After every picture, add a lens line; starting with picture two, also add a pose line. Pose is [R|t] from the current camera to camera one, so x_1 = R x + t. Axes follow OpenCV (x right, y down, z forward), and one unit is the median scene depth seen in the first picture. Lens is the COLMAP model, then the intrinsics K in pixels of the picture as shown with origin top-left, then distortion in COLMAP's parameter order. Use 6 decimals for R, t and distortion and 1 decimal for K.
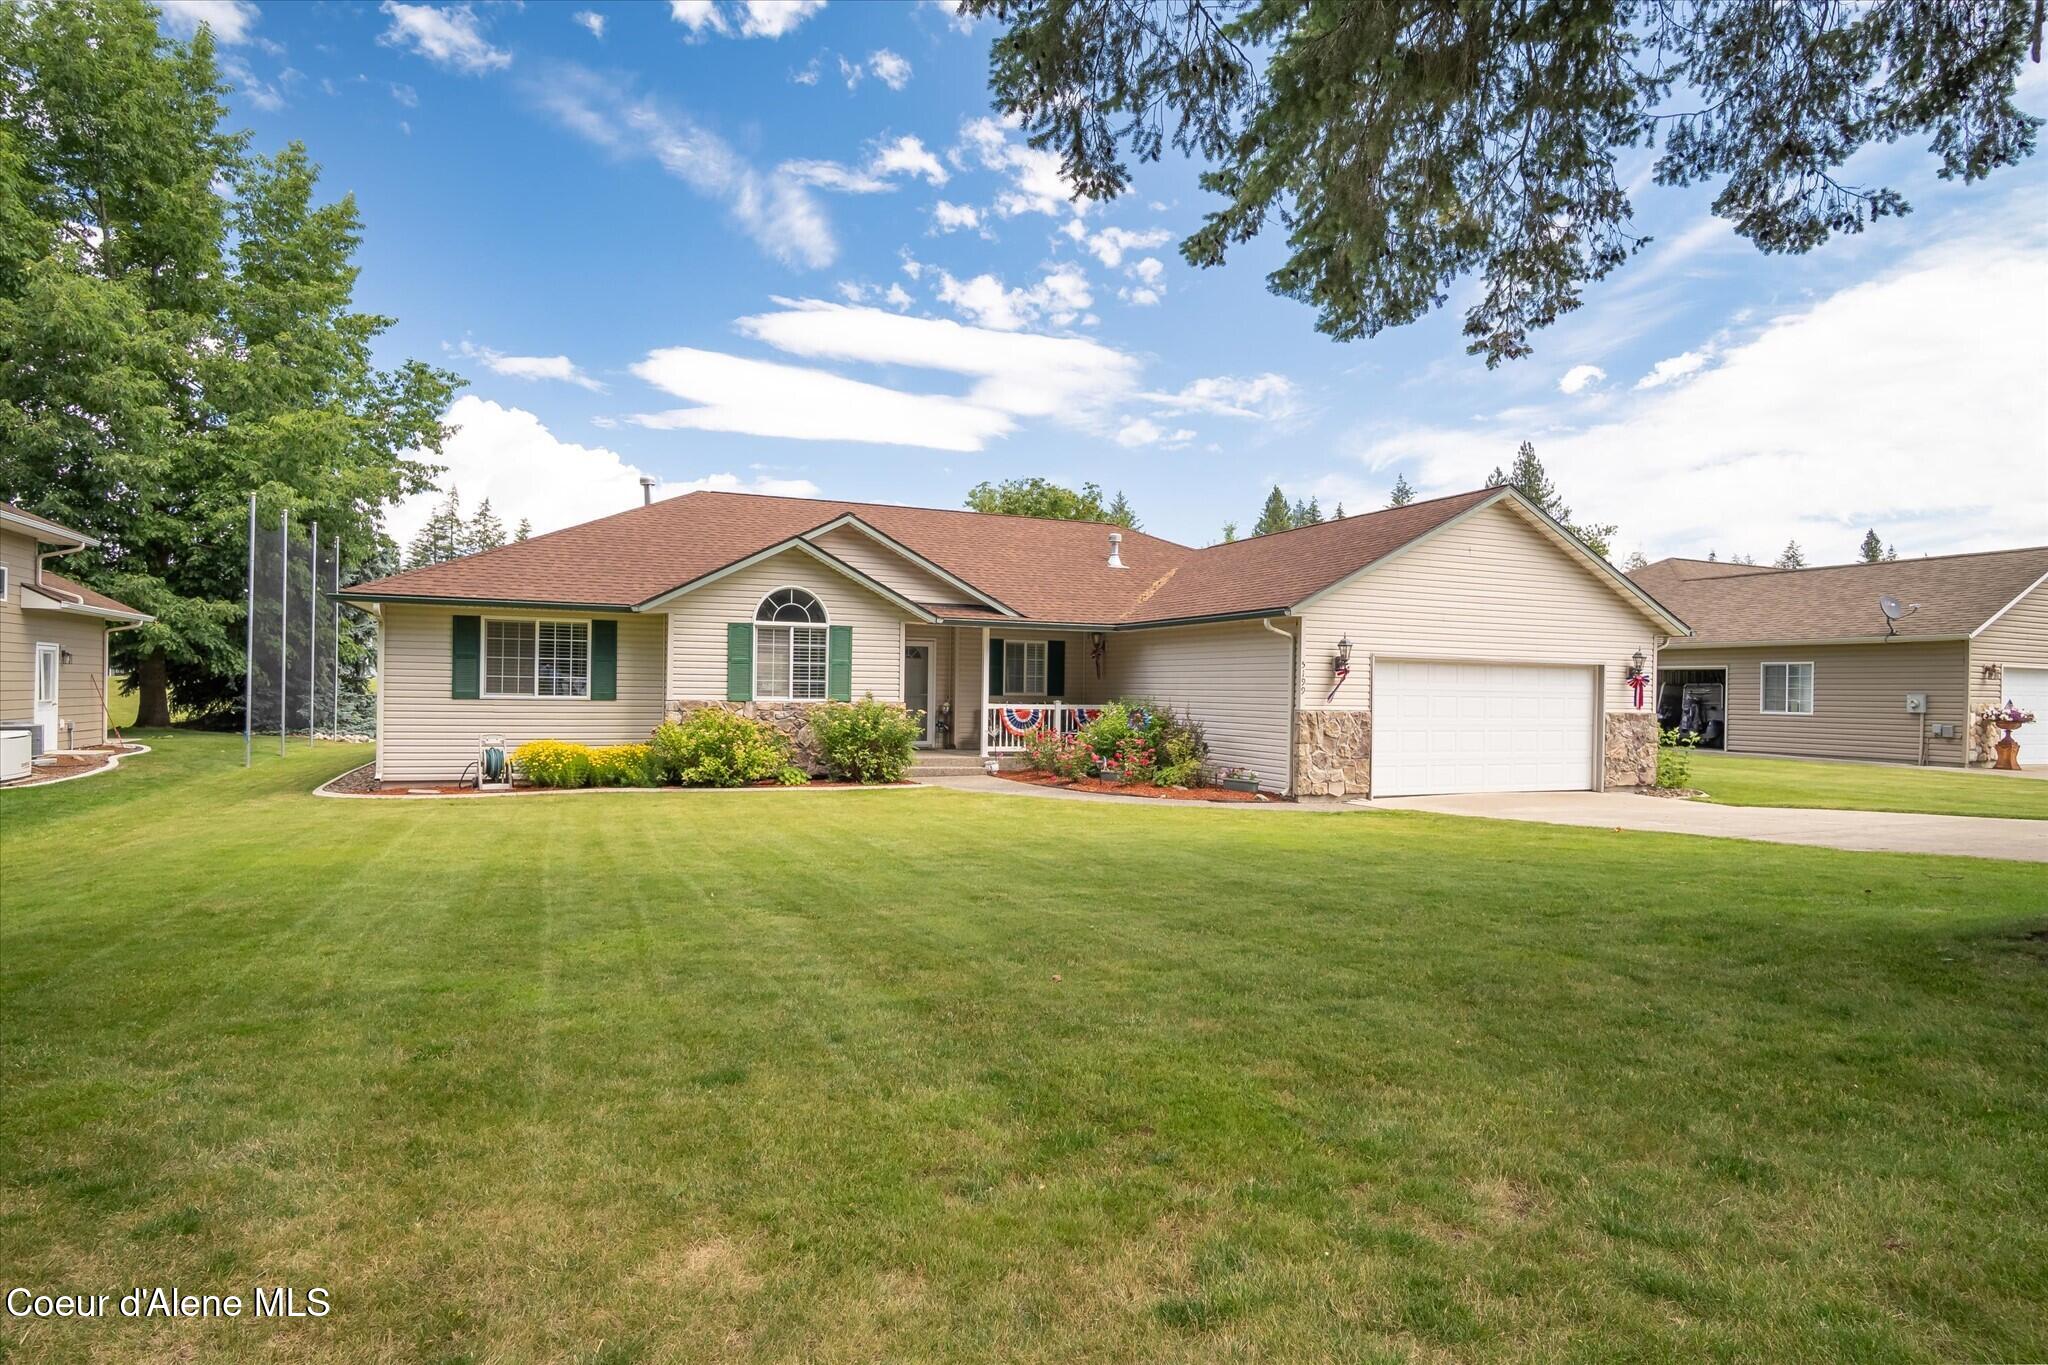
lens RADIAL K [[1081.3, 0, 1024.0], [0, 1081.3, 682.5], [0, 0, 1]] dist [-0.001814, -0.000243]
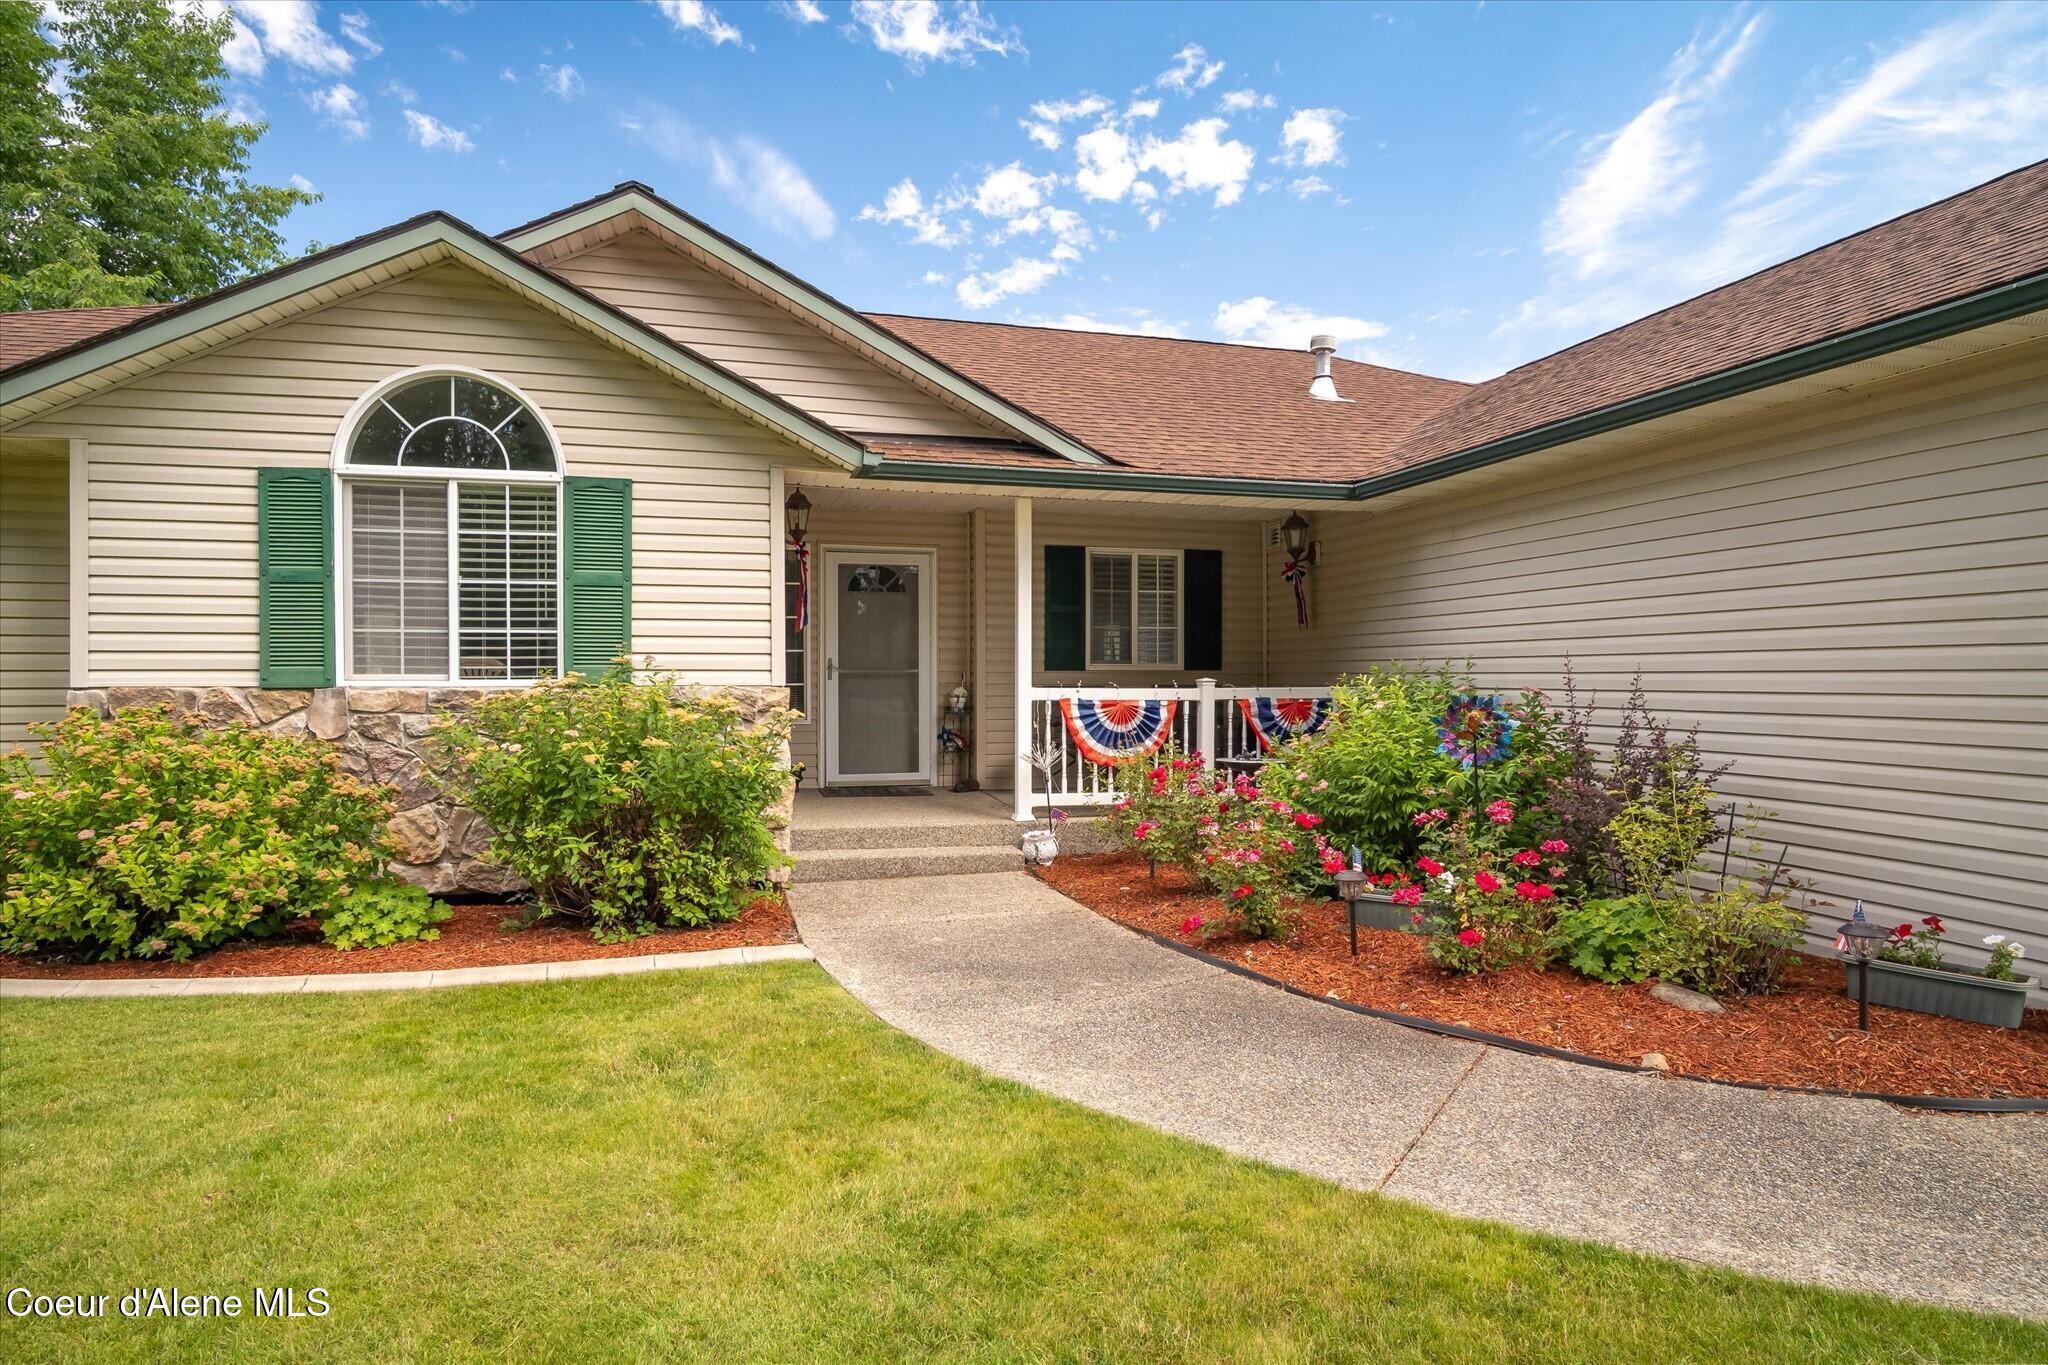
lens RADIAL K [[1081.3, 0, 1024.0], [0, 1081.3, 682.5], [0, 0, 1]] dist [-0.001814, -0.000243]
pose [[0.989606, -0.015942, -0.142920, 0.023901], [0.016917, 0.999841, 0.005612, 0.016671], [0.142807, -0.007971, 0.989718, 0.655472]]
